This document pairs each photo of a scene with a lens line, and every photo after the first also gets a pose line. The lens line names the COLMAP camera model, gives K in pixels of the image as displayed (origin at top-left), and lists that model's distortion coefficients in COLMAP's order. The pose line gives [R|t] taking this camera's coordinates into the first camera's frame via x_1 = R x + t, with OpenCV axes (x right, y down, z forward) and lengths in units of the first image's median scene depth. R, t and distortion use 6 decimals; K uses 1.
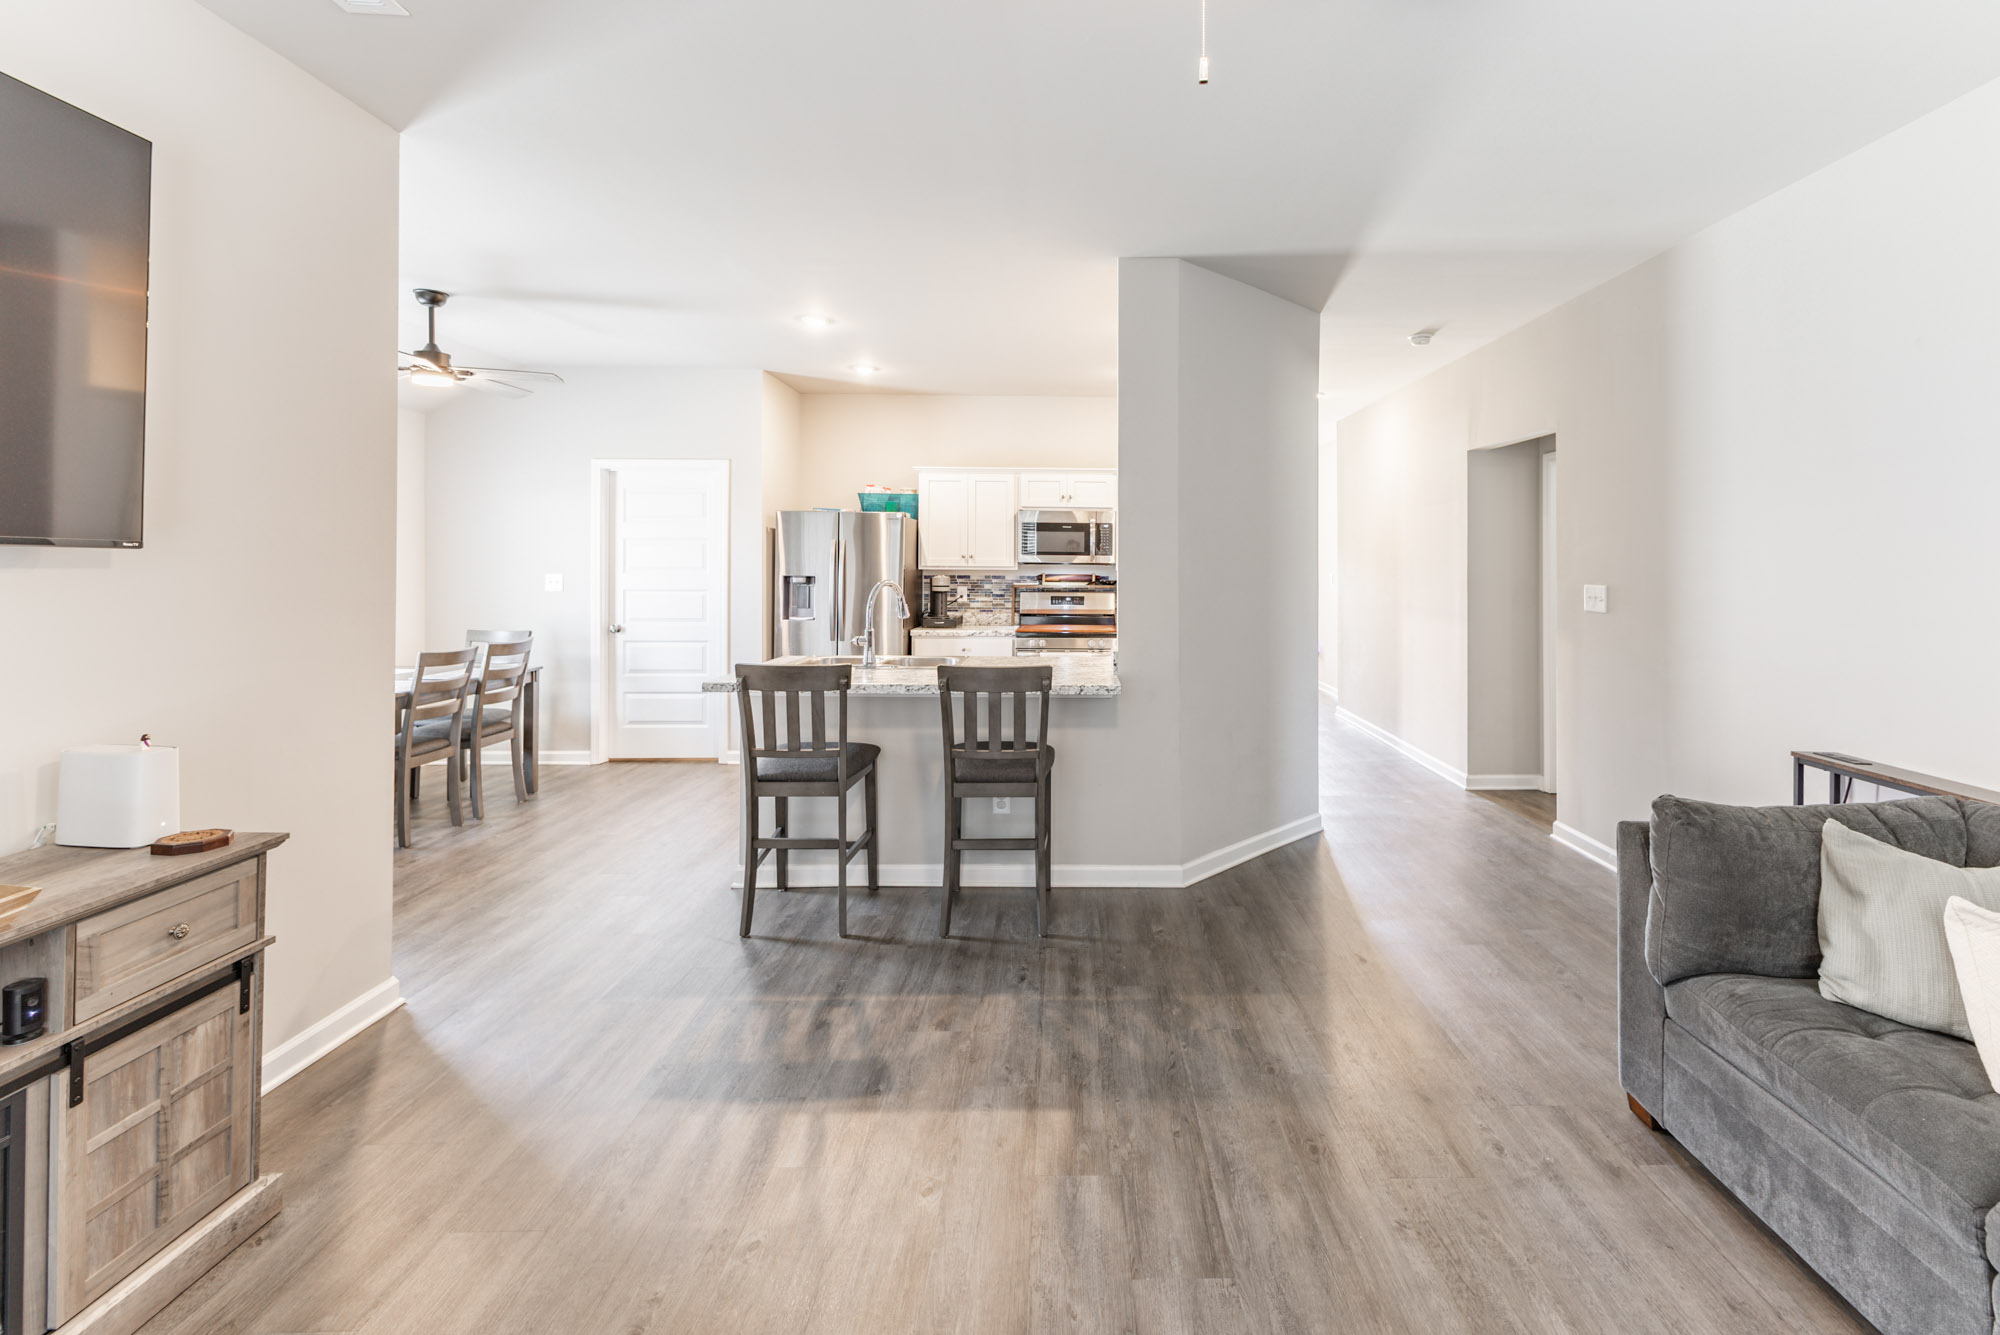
lens RADIAL K [[883.4, 0, 1091.8], [0, 883.4, 551.0], [0, 0, 1]] dist [-0.000333, -0.000055]
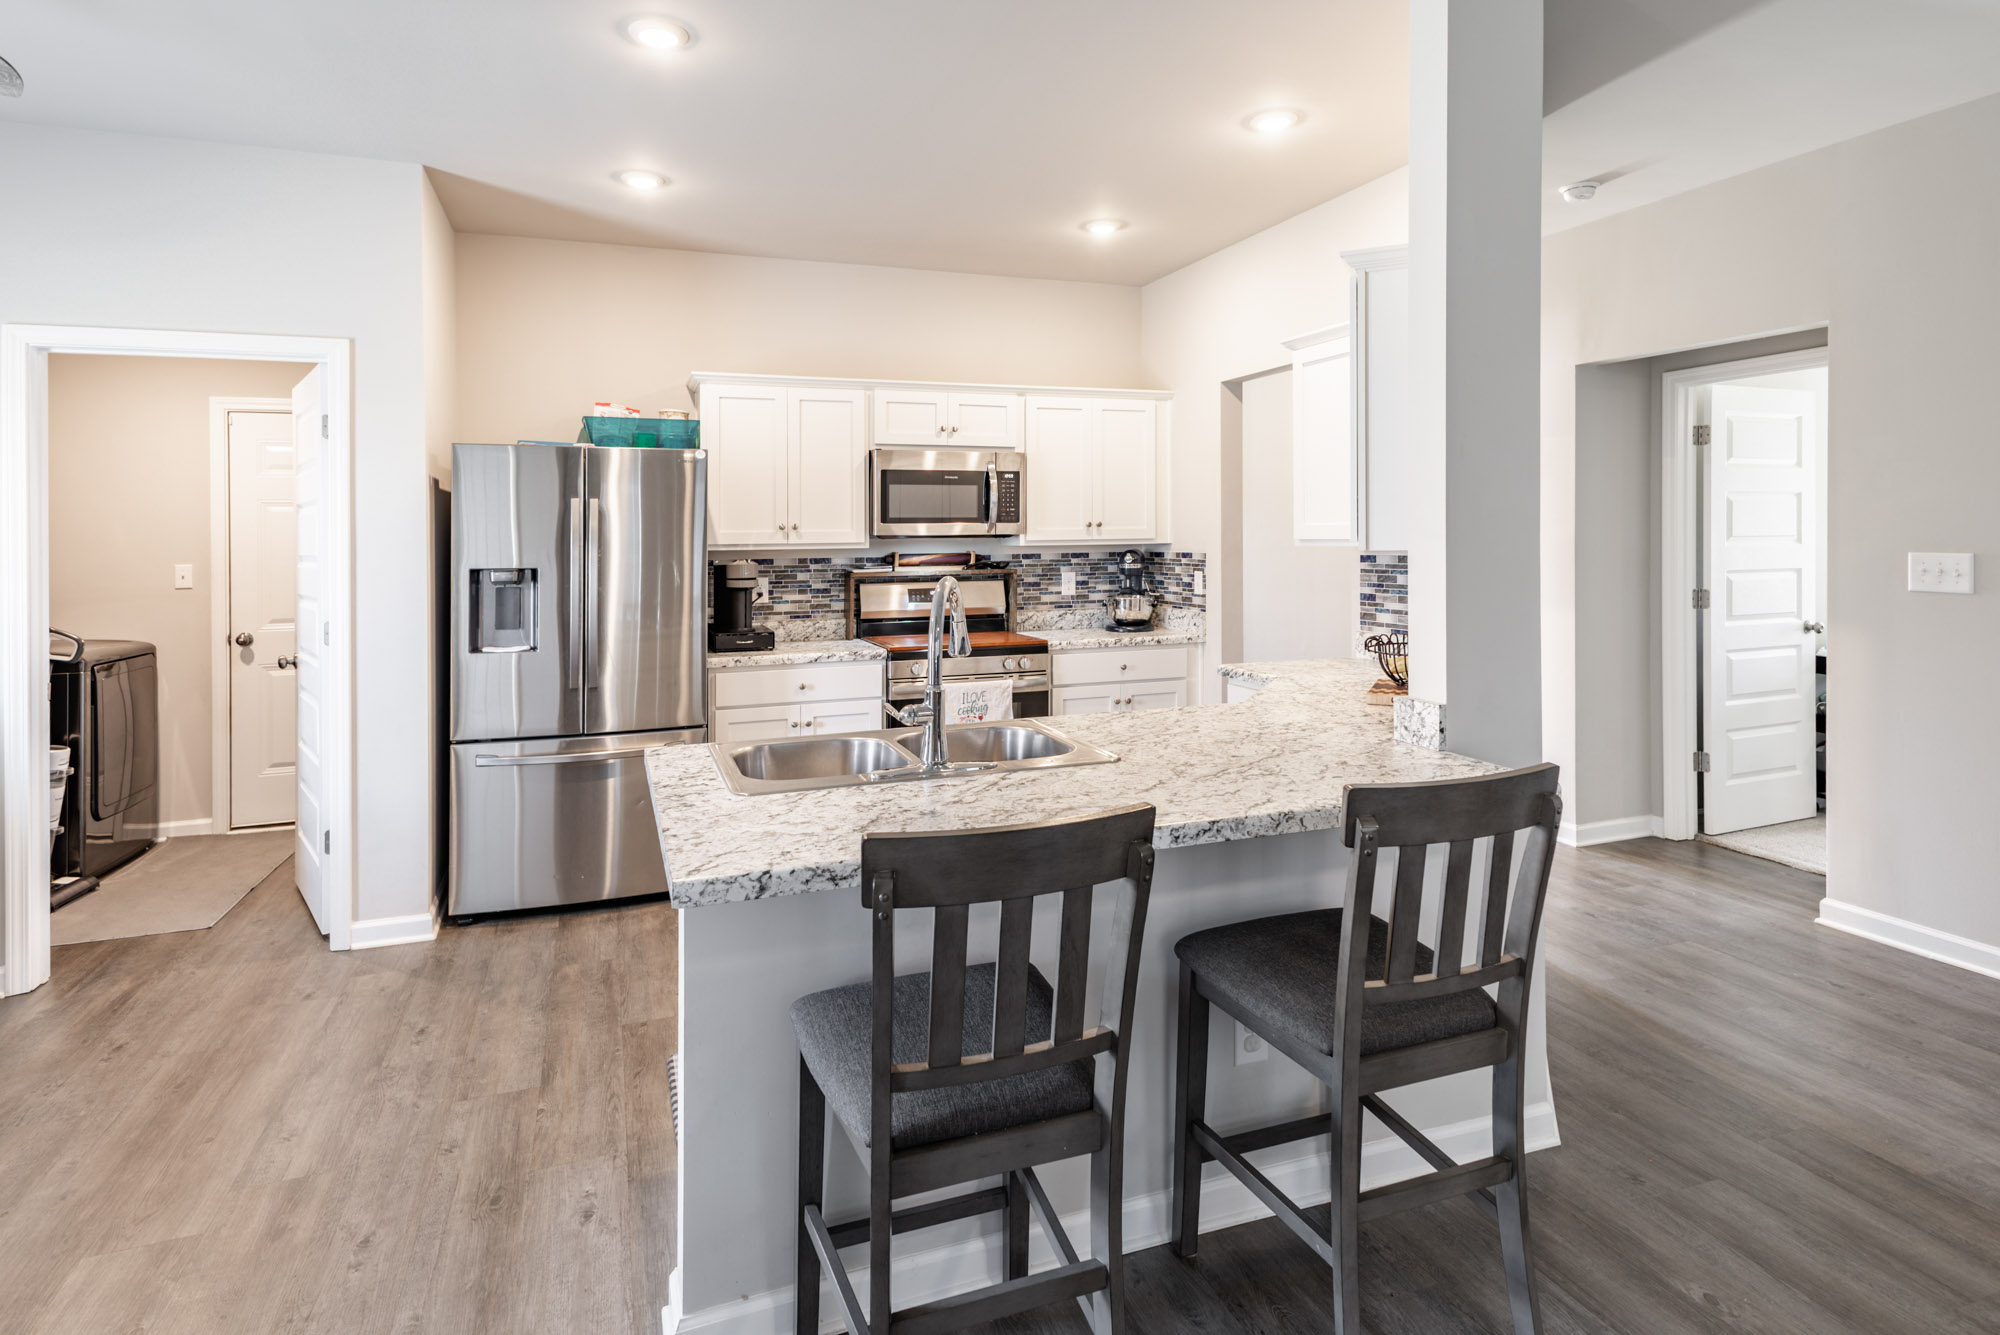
lens RADIAL K [[1053.9, 0, 990.3], [0, 1053.9, 530.6], [0, 0, 1]] dist [0.003222, -0.000344]
pose [[0.948674, -0.014849, 0.315906, -0.231787], [0.011772, 0.999863, 0.011646, 0.001918], [-0.316035, -0.007329, 0.948719, 0.286336]]
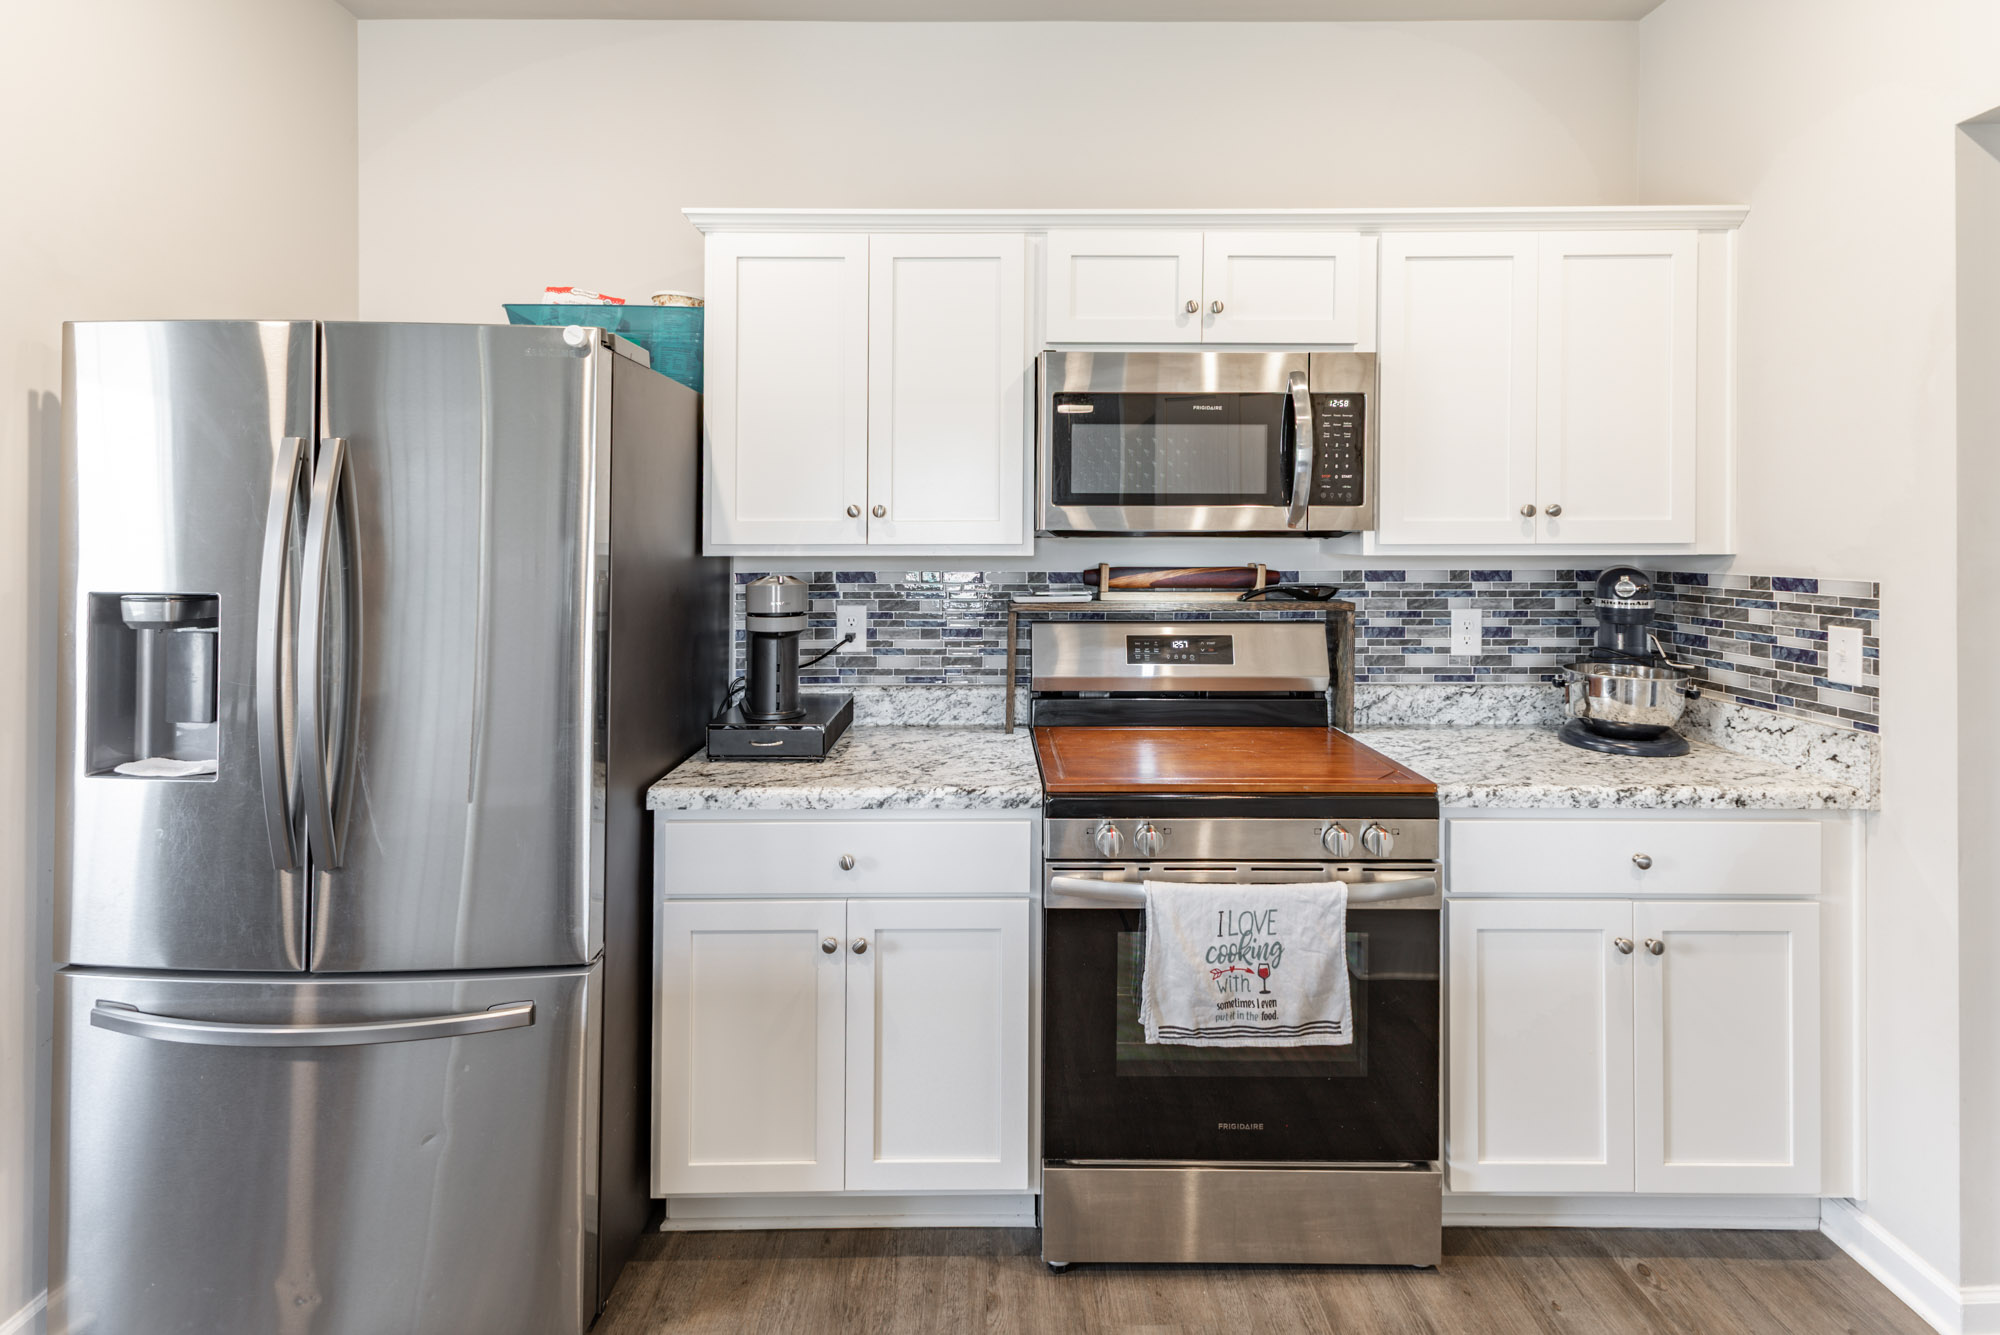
lens RADIAL K [[908.4, 0, 997.2], [0, 908.4, 523.8], [0, 0, 1]] dist [0.012473, 0.000343]
pose [[0.999851, -0.007050, -0.015788, -0.090707], [0.007065, 0.999975, 0.000920, 0.010144], [0.015781, -0.001032, 0.999875, 0.689429]]
